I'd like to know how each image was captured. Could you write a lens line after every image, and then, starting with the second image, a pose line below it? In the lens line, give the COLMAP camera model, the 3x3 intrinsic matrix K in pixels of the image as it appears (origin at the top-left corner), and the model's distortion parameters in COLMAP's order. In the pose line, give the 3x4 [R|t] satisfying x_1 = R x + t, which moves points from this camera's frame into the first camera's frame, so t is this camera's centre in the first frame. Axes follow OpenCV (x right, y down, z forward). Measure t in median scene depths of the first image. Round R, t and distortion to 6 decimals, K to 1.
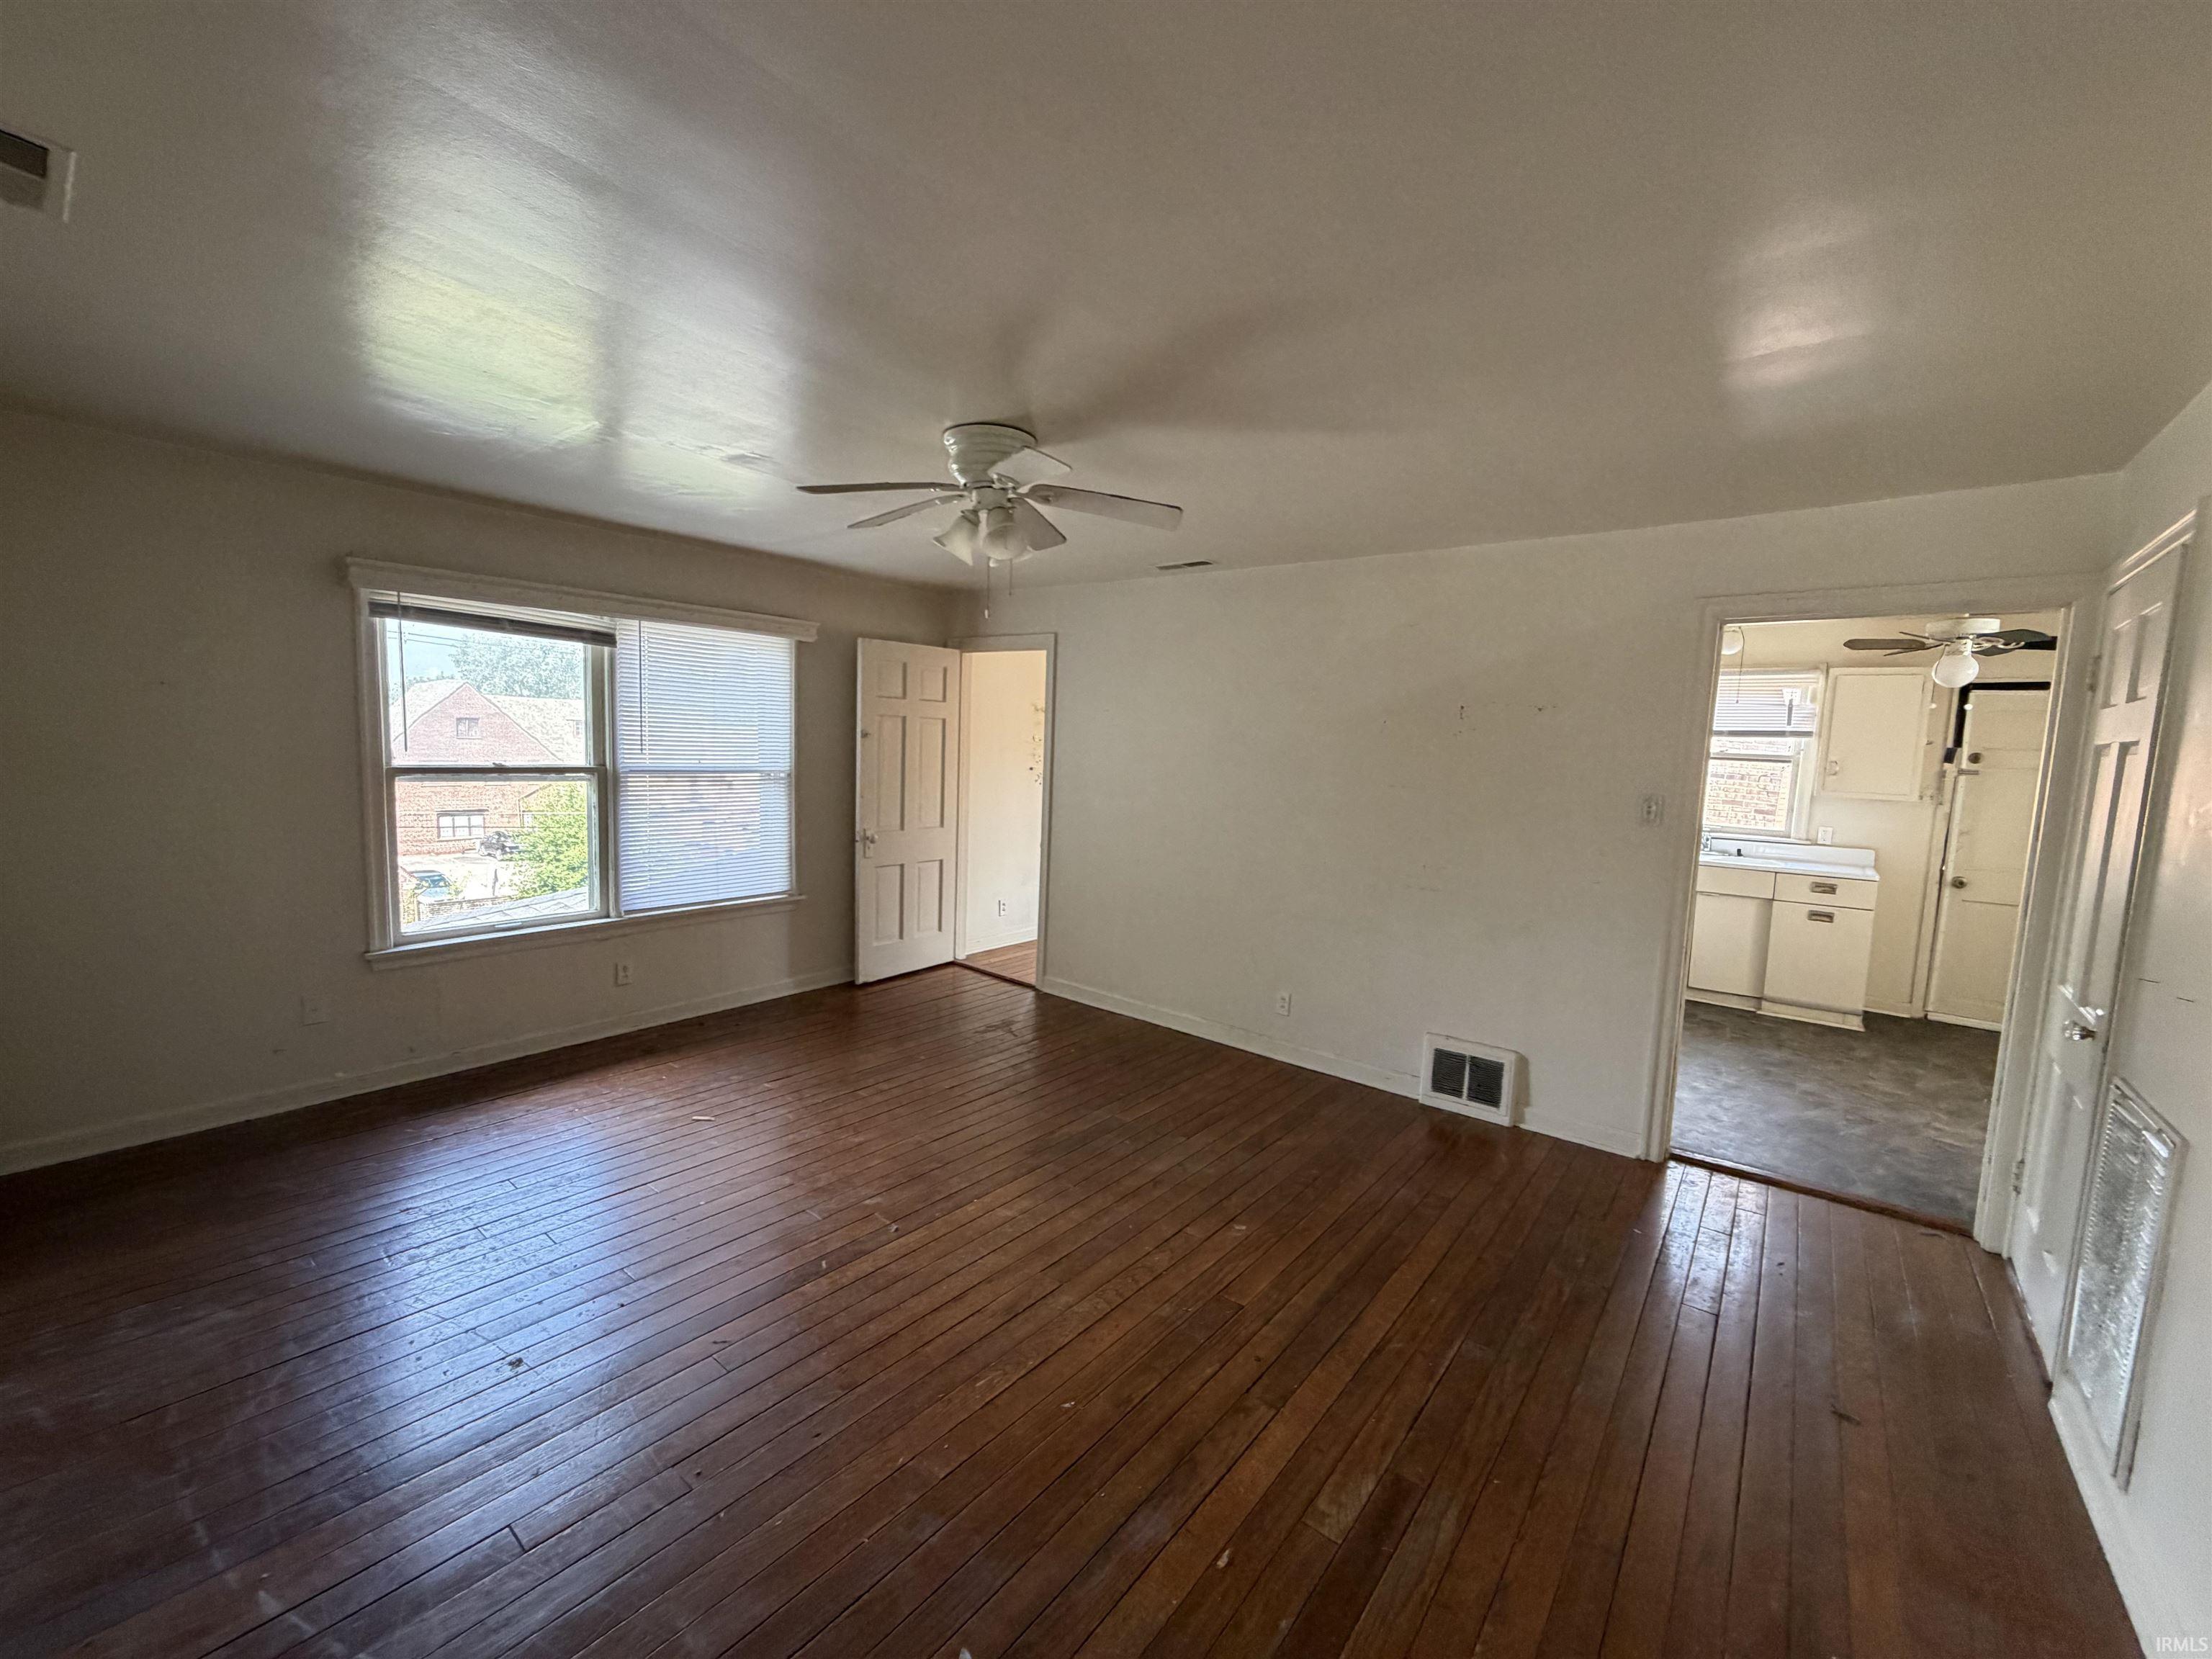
lens RADIAL K [[884.8, 0, 1098.5], [0, 884.8, 831.8], [0, 0, 1]] dist [-0.001029, 0.000099]
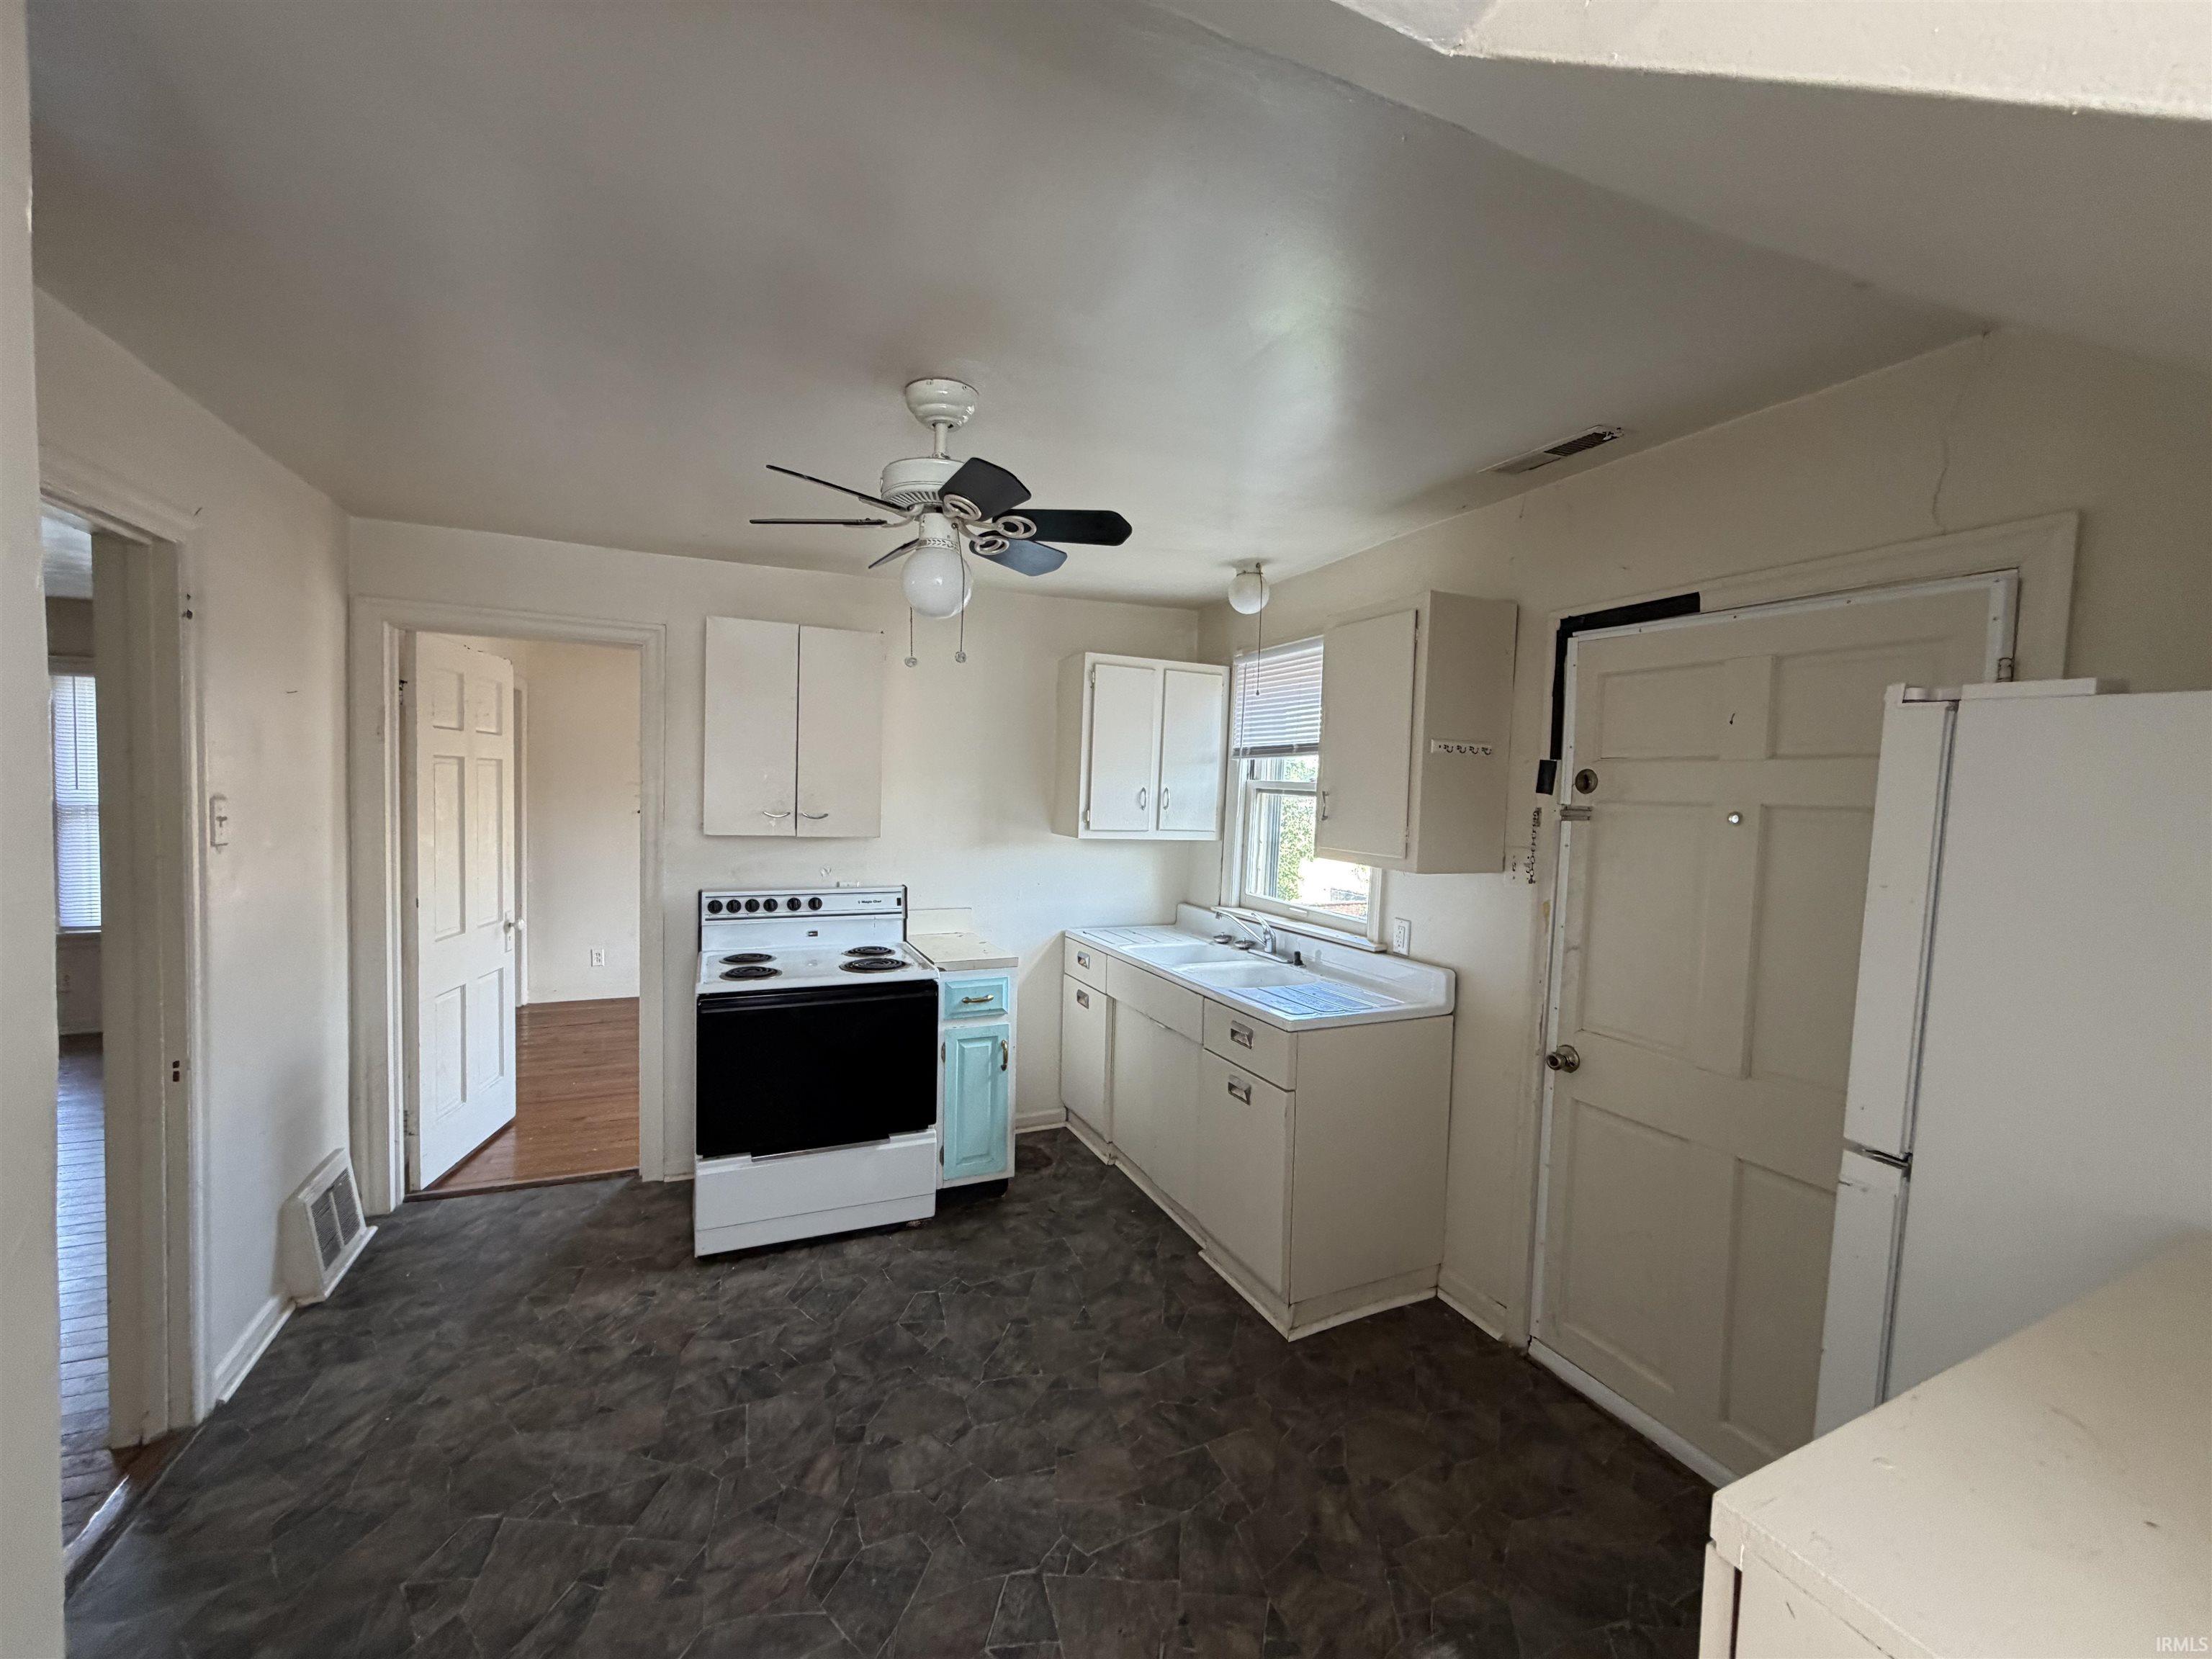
lens RADIAL K [[882.8, 0, 1101.8], [0, 882.8, 832.6], [0, 0, 1]] dist [-0.002455, 0.000458]
pose [[0.887212, 0.011672, -0.461214, 1.664154], [-0.043248, 0.997382, -0.057952, -0.035739], [0.459331, 0.071362, 0.885394, 0.838863]]
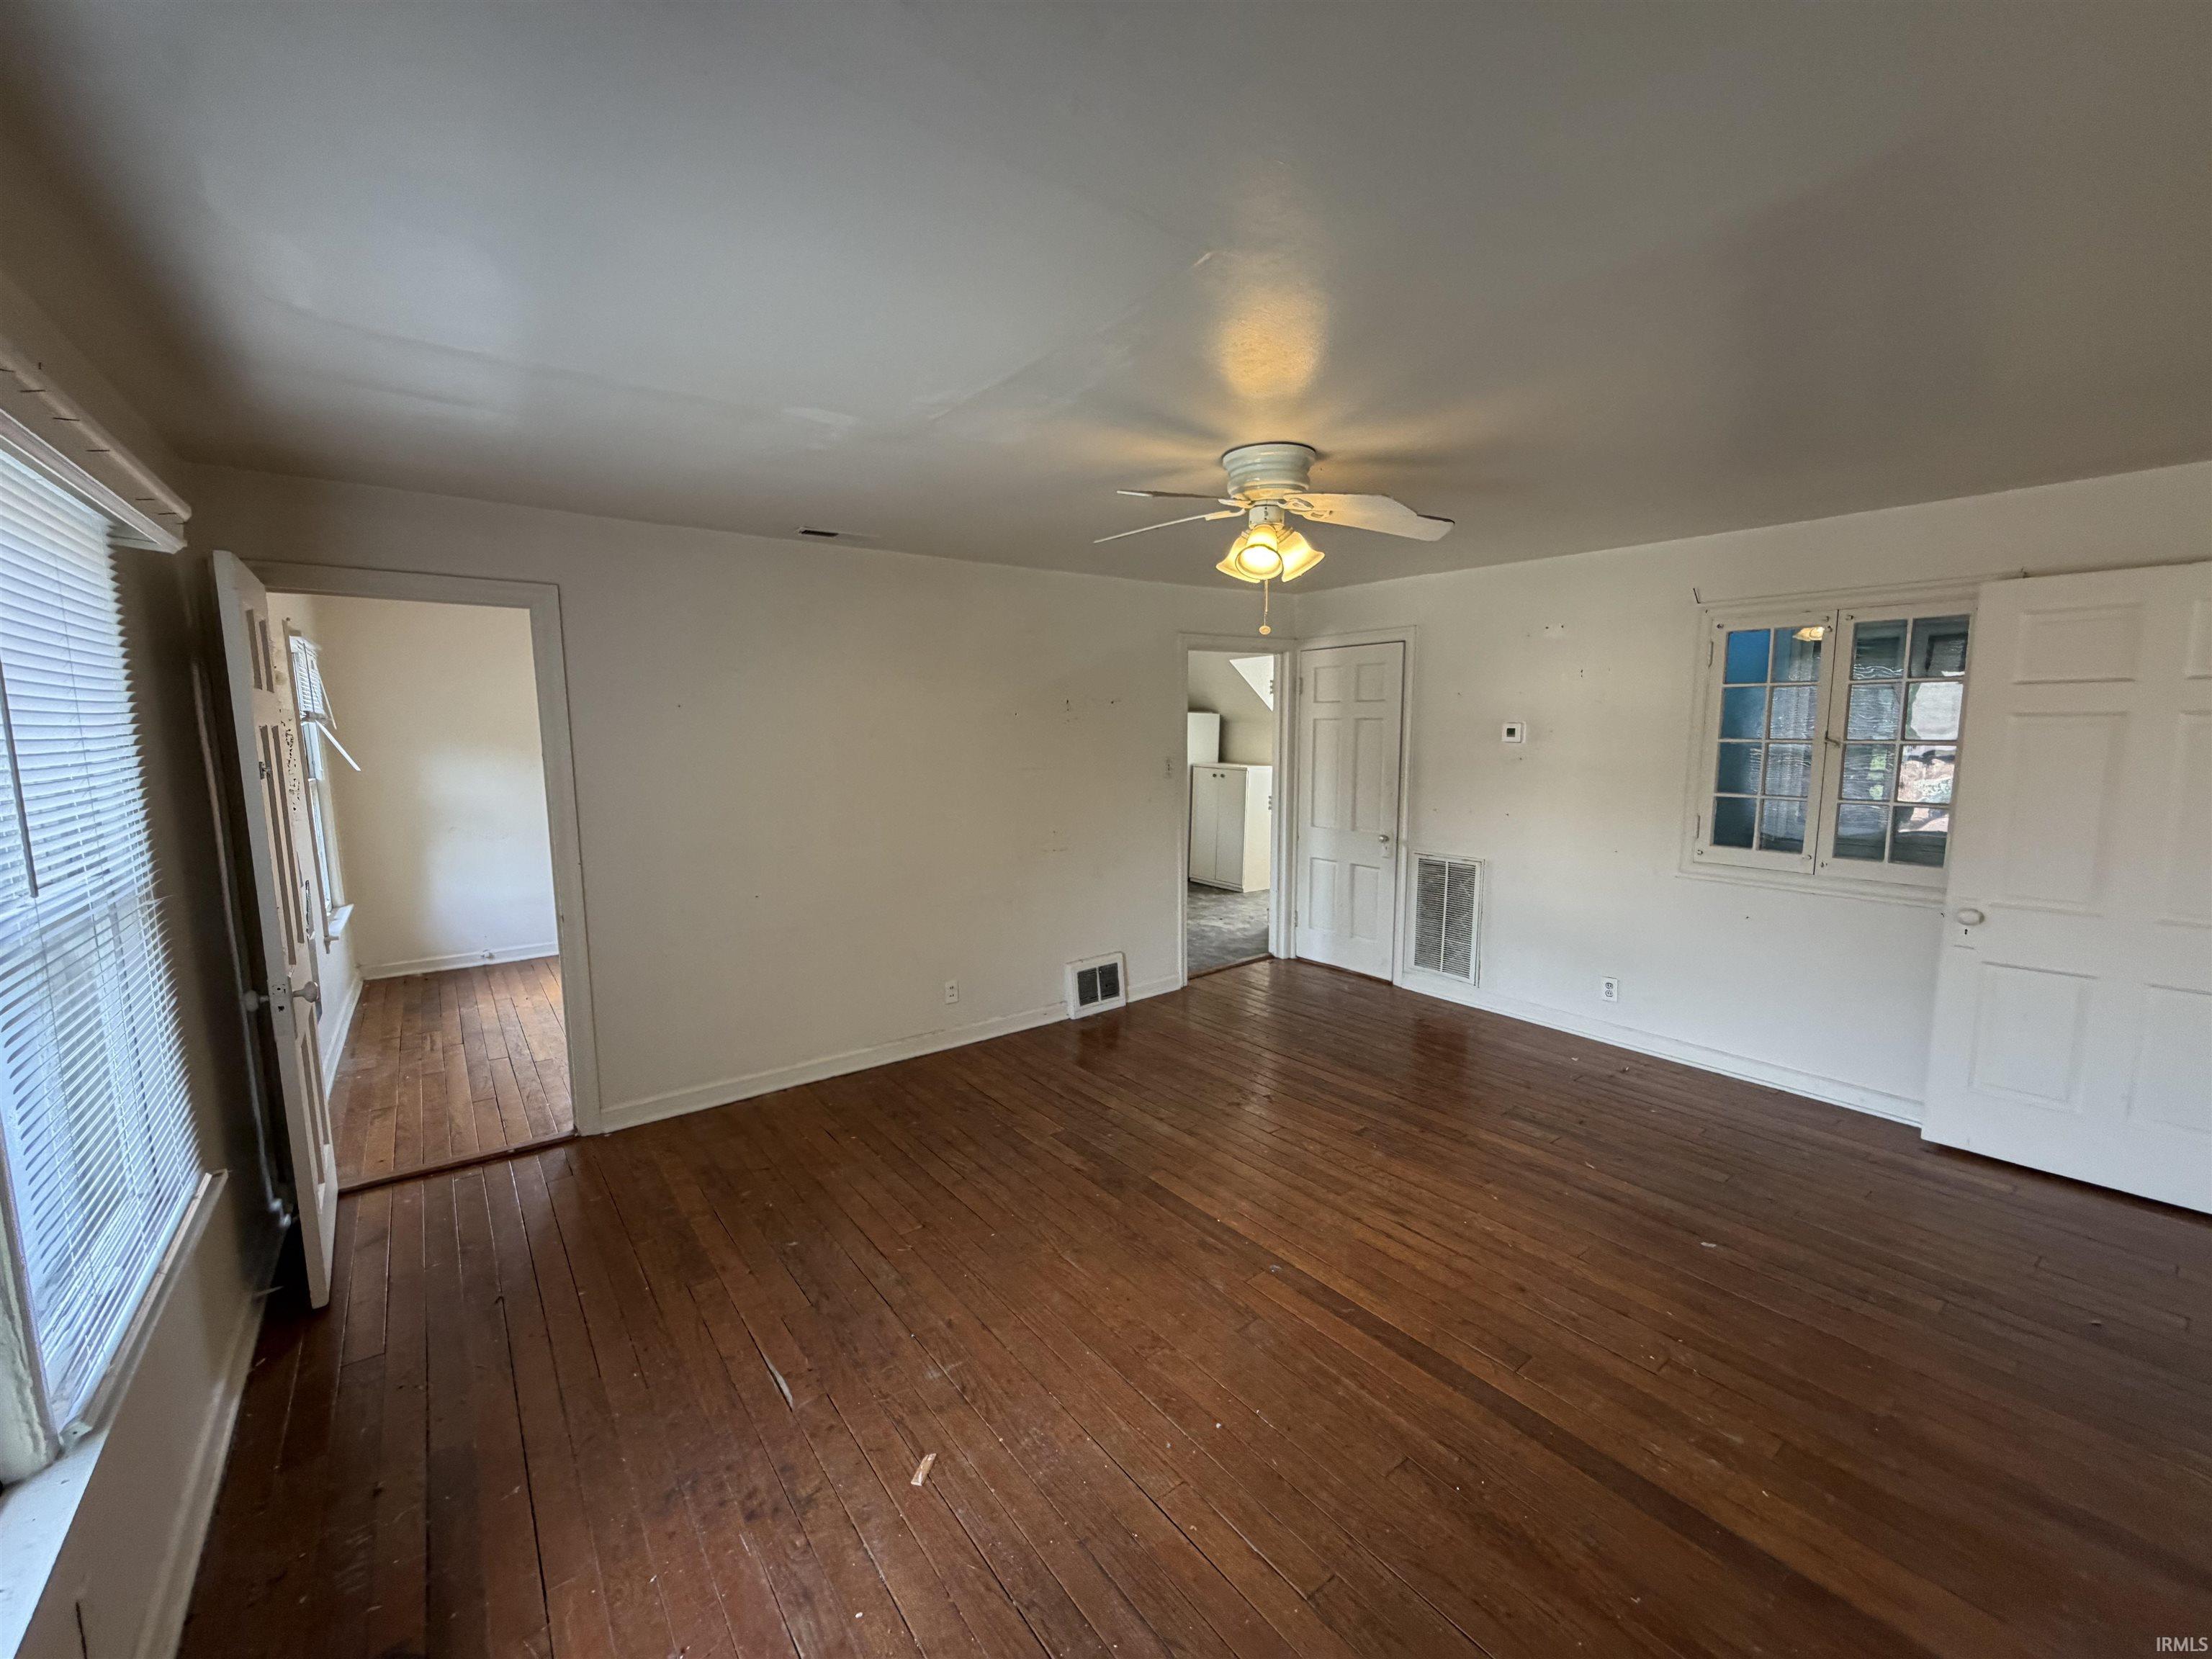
lens RADIAL K [[882.8, 0, 1101.8], [0, 882.8, 832.6], [0, 0, 1]] dist [-0.002455, 0.000458]
pose [[0.235789, -0.162304, 0.958155, -0.998258], [0.116468, 0.983568, 0.137948, -0.154480], [-0.964800, 0.079068, 0.250817, 0.806024]]
